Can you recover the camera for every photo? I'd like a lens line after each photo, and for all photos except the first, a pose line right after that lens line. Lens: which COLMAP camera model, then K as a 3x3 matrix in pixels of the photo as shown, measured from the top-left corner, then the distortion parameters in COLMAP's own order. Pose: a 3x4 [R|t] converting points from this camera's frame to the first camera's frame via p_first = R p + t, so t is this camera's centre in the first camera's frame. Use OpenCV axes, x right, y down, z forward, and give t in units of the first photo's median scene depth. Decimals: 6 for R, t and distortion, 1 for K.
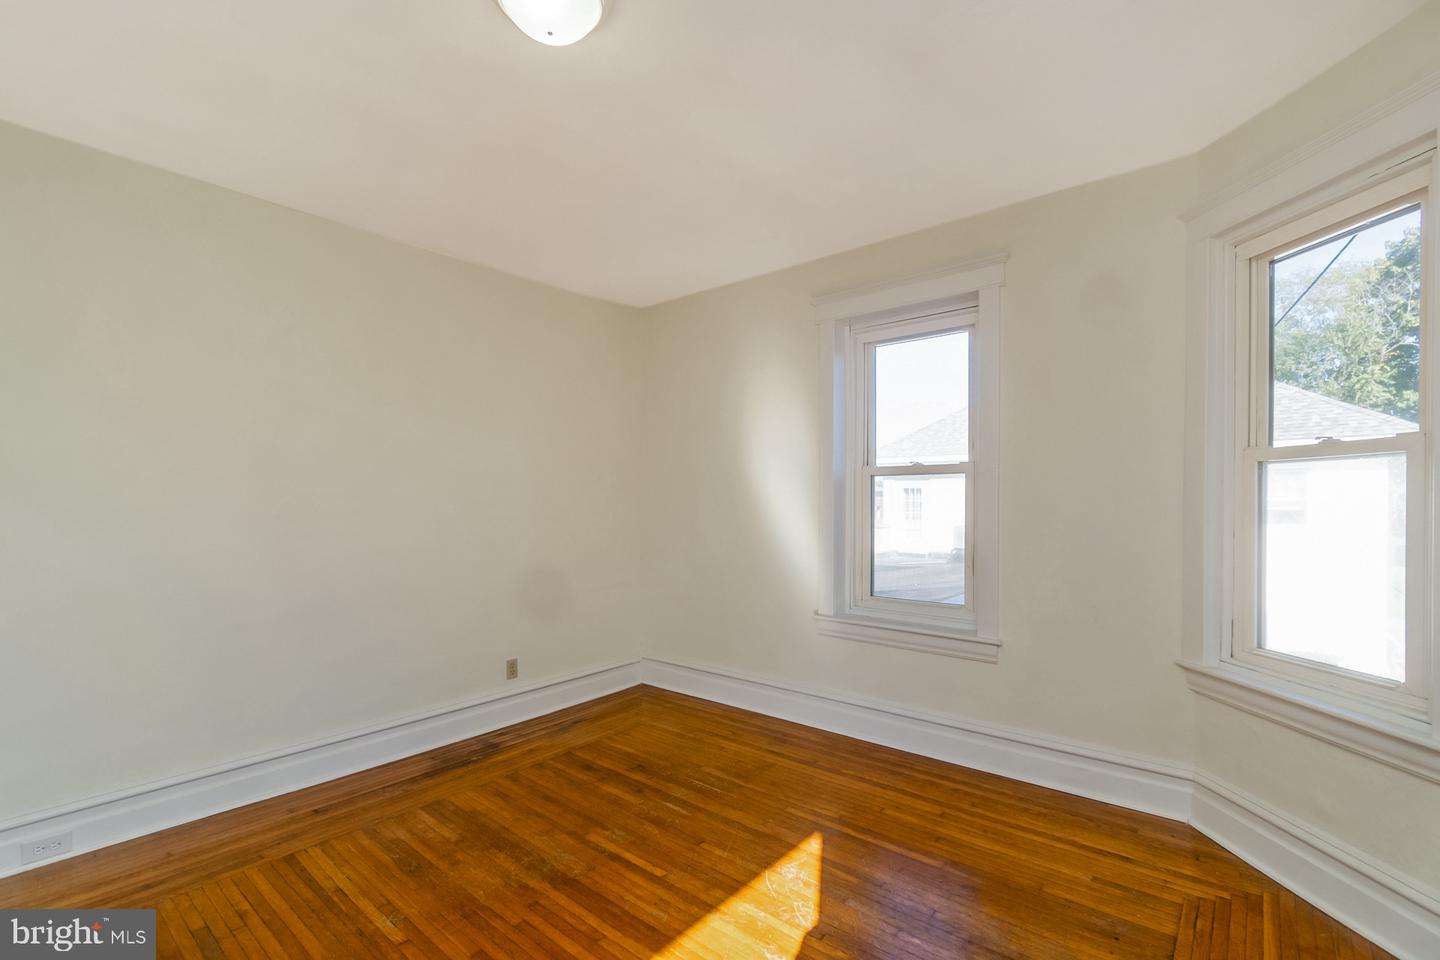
lens RADIAL K [[652.7, 0, 719.2], [0, 652.7, 506.6], [0, 0, 1]] dist [-0.000415, -0.000117]
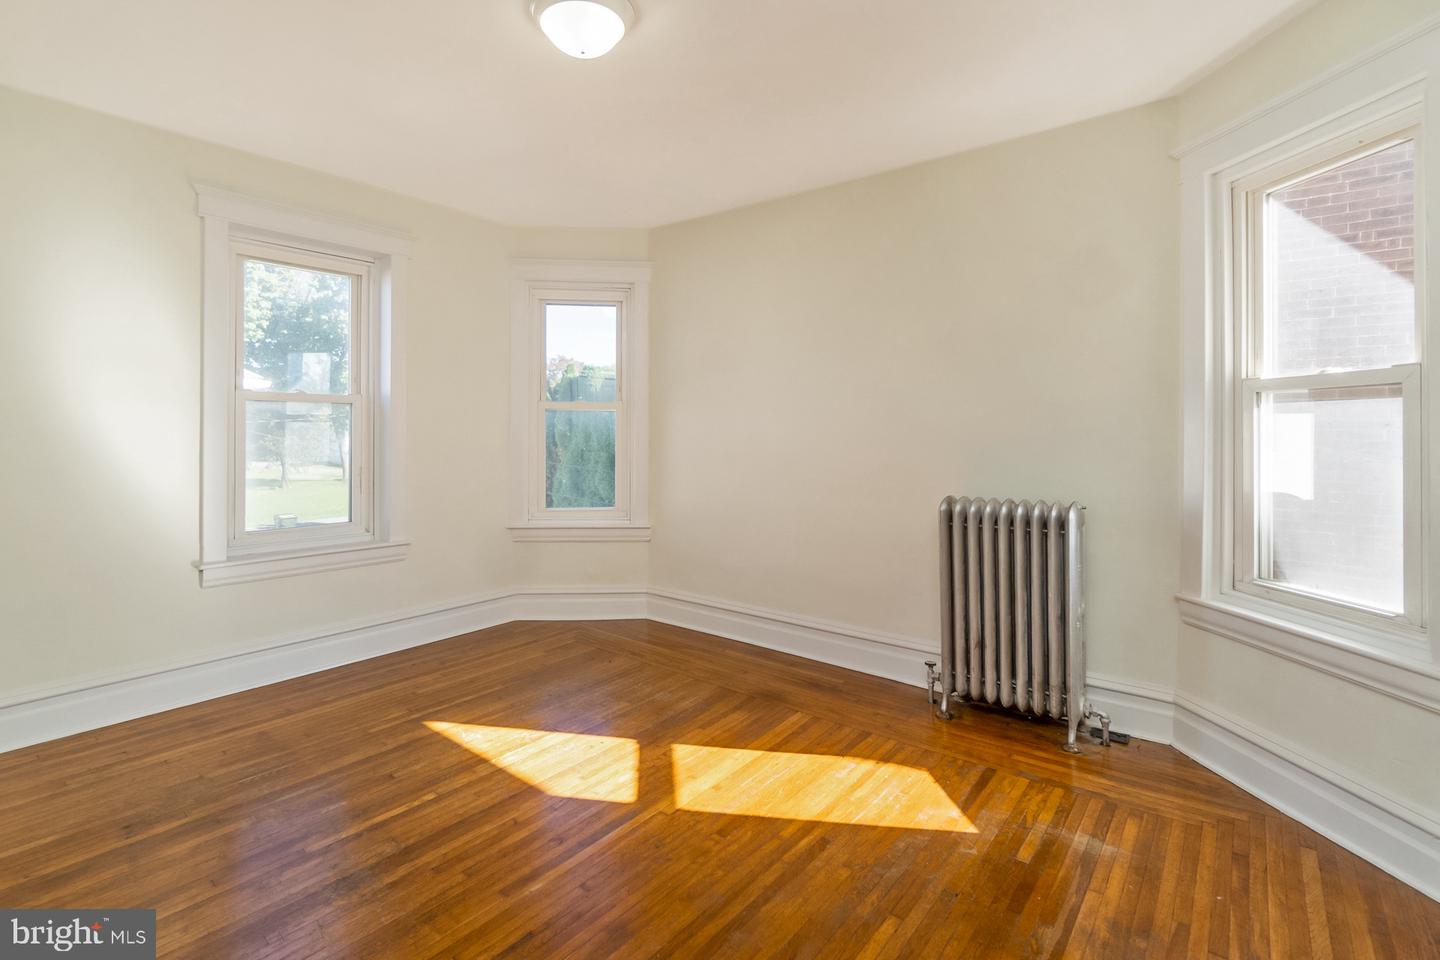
lens RADIAL K [[662.9, 0, 707.4], [0, 662.9, 428.7], [0, 0, 1]] dist [-0.000333, -0.000096]
pose [[-0.017024, 0.005170, 0.999842, -1.040125], [0.009072, 0.999946, -0.005016, 0.002619], [-0.999814, 0.008985, -0.017070, 0.541140]]
